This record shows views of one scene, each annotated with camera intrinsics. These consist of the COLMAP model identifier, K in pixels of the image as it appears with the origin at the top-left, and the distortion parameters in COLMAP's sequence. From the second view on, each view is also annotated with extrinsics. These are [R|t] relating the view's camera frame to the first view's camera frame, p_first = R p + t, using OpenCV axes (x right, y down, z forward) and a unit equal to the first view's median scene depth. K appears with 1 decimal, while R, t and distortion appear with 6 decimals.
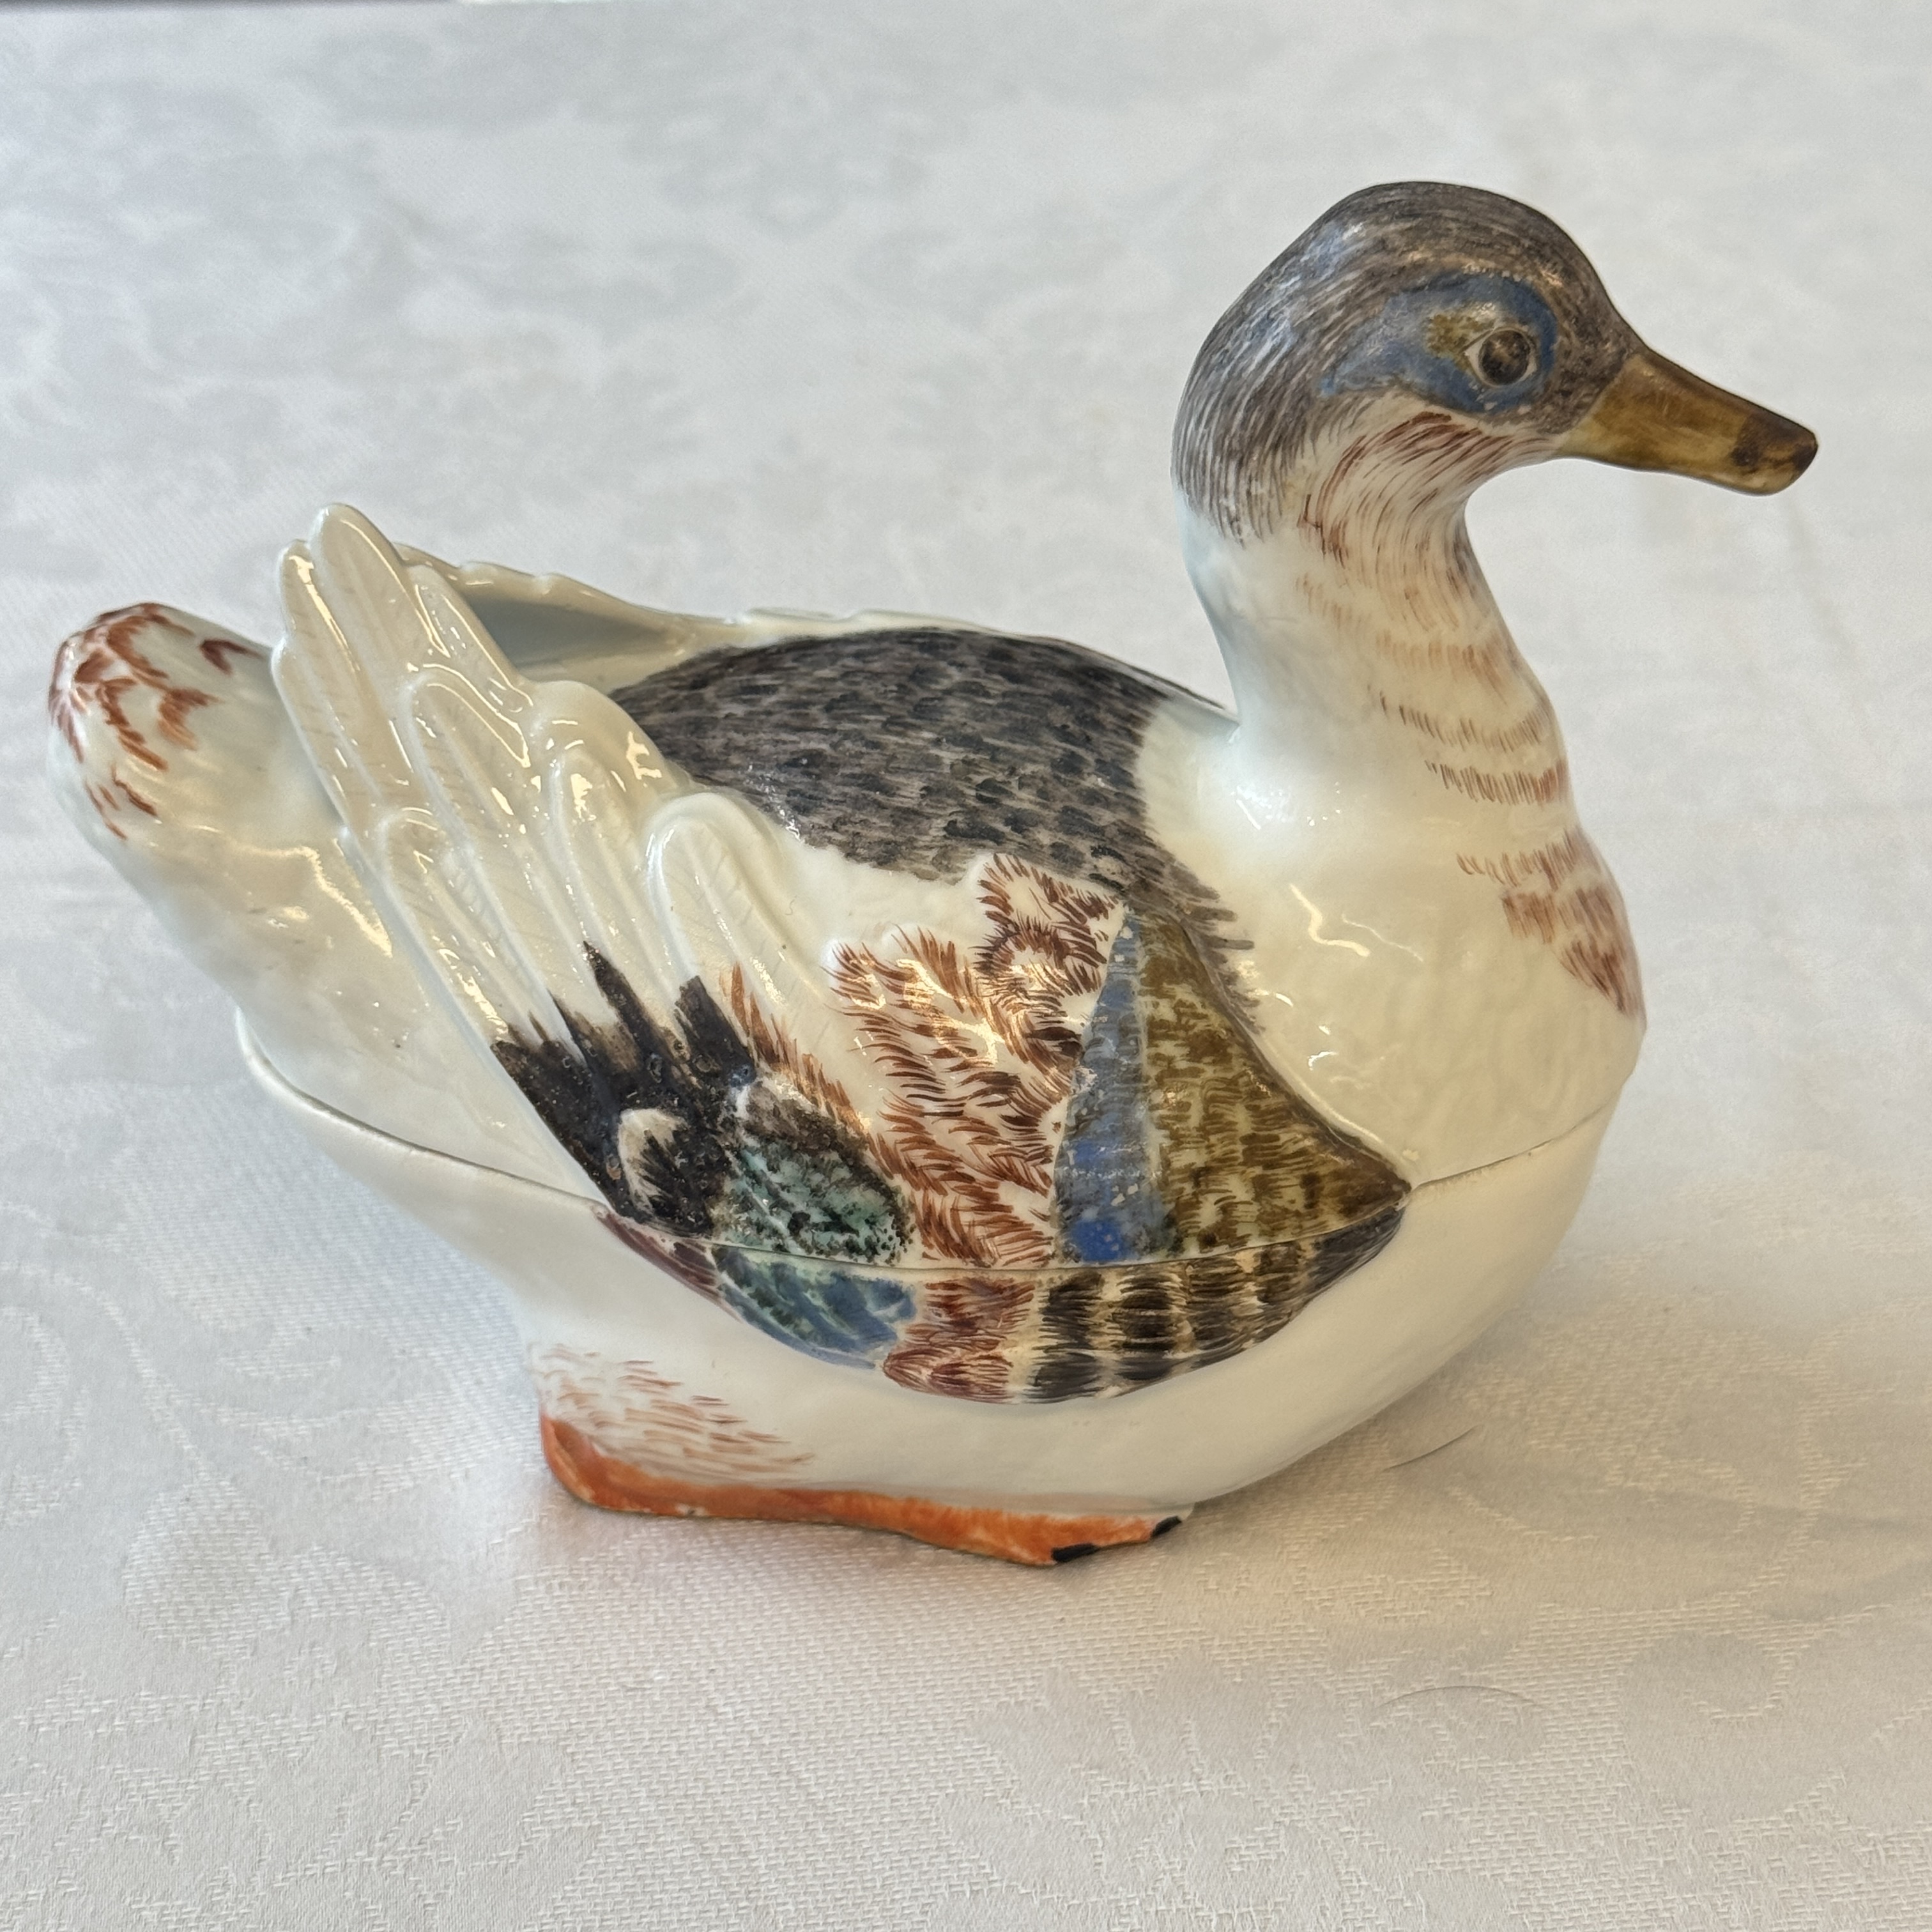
lens RADIAL K [[3988.4, 0, 966.0], [0, 3988.4, 966.0], [0, 0, 1]] dist [0.094016, 0.267056]
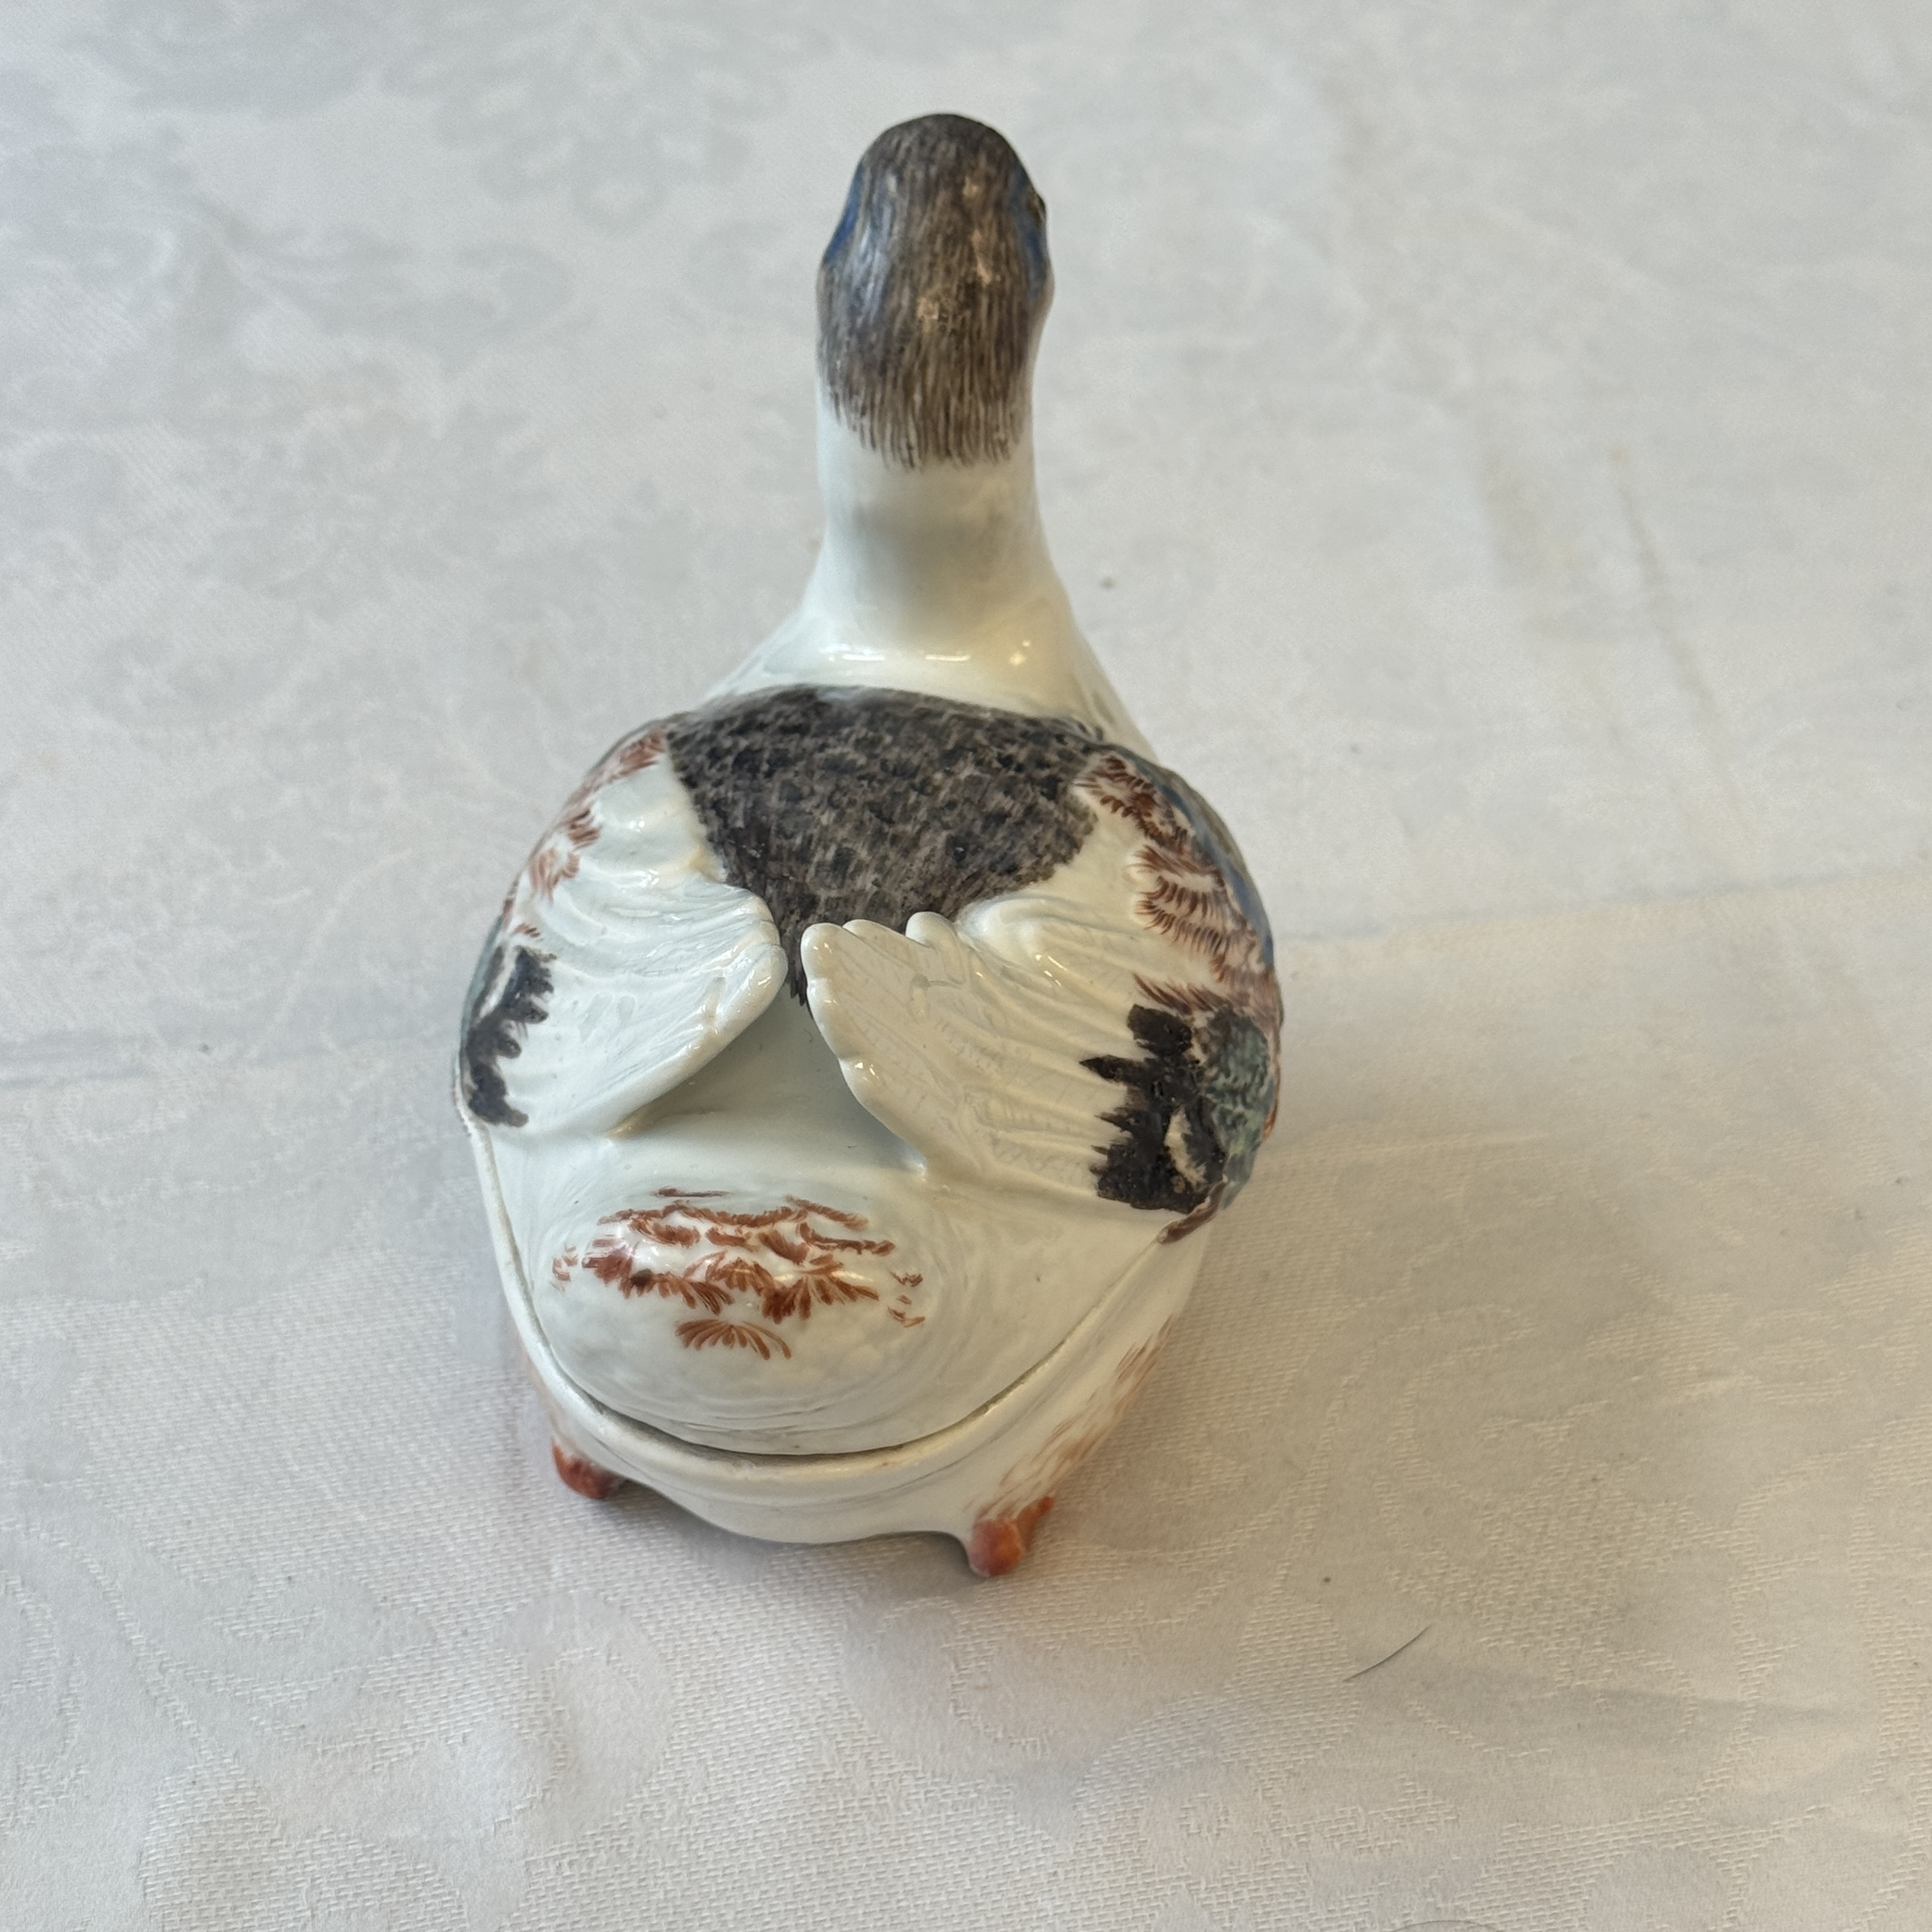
lens RADIAL K [[3988.4, 0, 966.0], [0, 3988.4, 966.0], [0, 0, 1]] dist [0.094016, 0.267056]
pose [[0.101194, -0.621358, 0.776964, -0.947160], [0.527834, 0.695523, 0.487481, -0.583873], [-0.843298, 0.360779, 0.398357, 0.581343]]
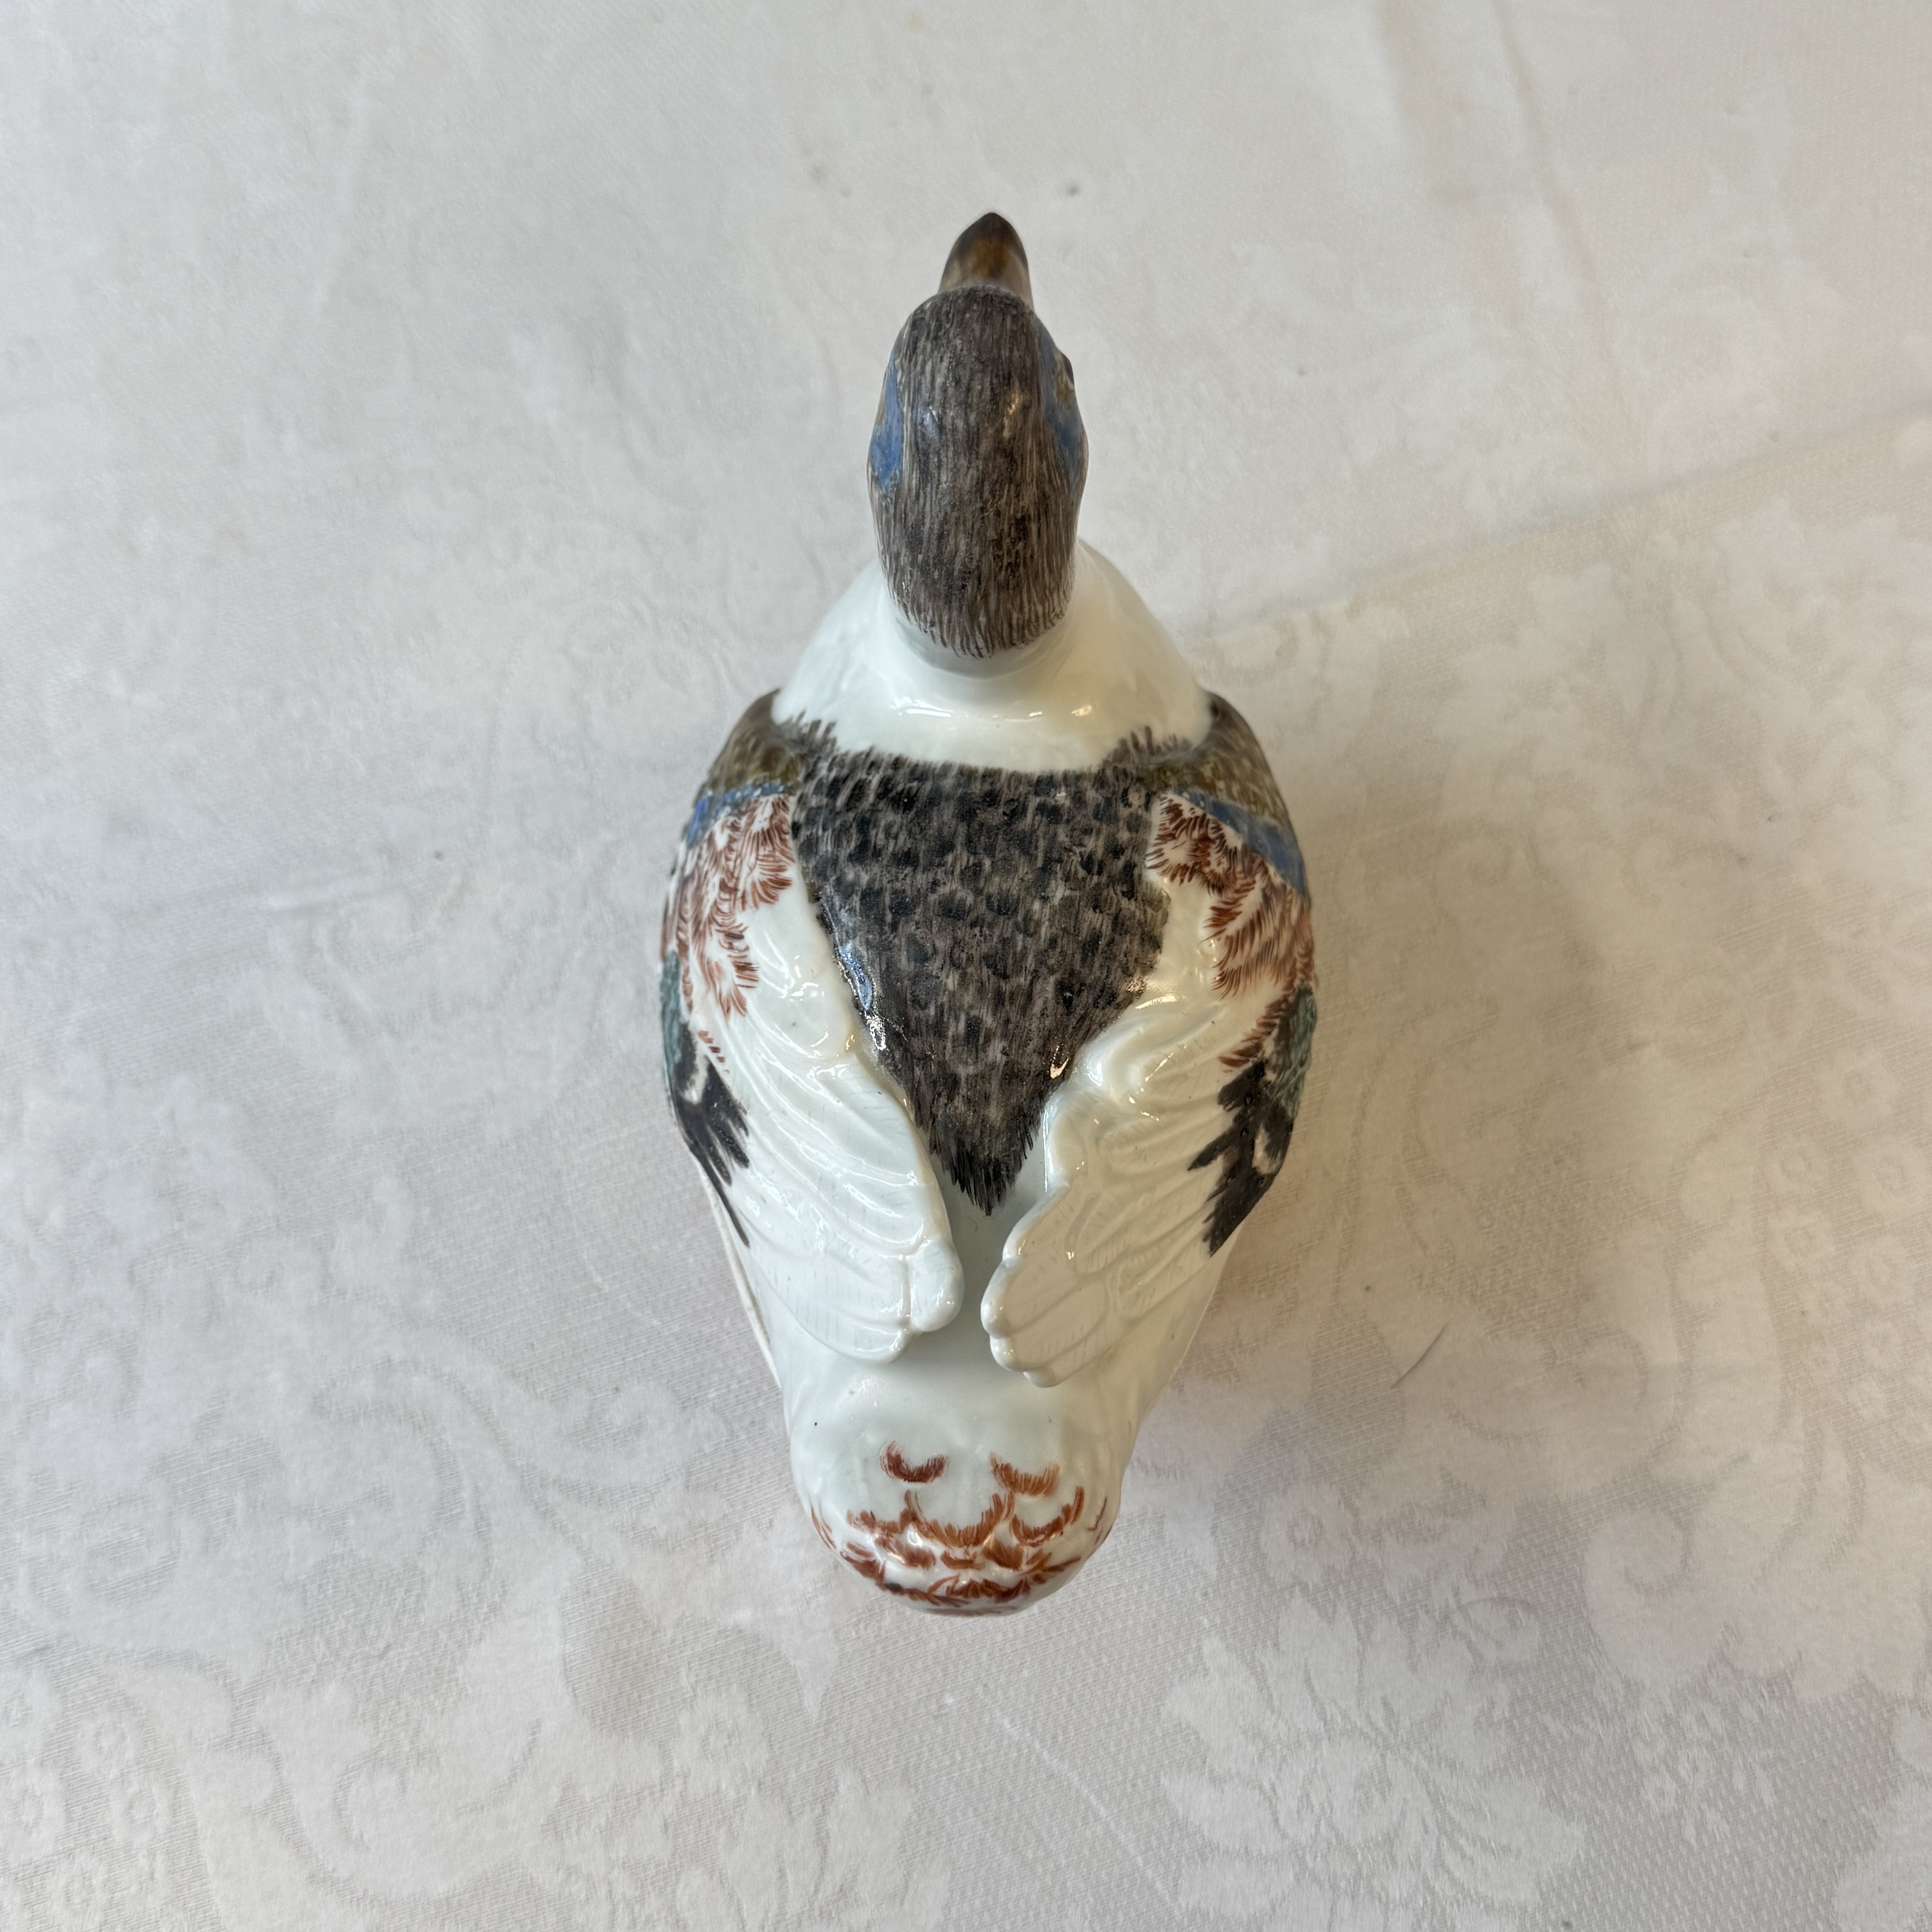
lens RADIAL K [[2359.8, 0, 966.0], [0, 2359.8, 966.0], [0, 0, 1]] dist [0.093321, -0.020971]
pose [[-0.015575, -0.944864, 0.327094, -0.293805], [0.581303, 0.257611, 0.771831, -0.692957], [-0.813538, 0.202162, 0.545240, 0.614057]]
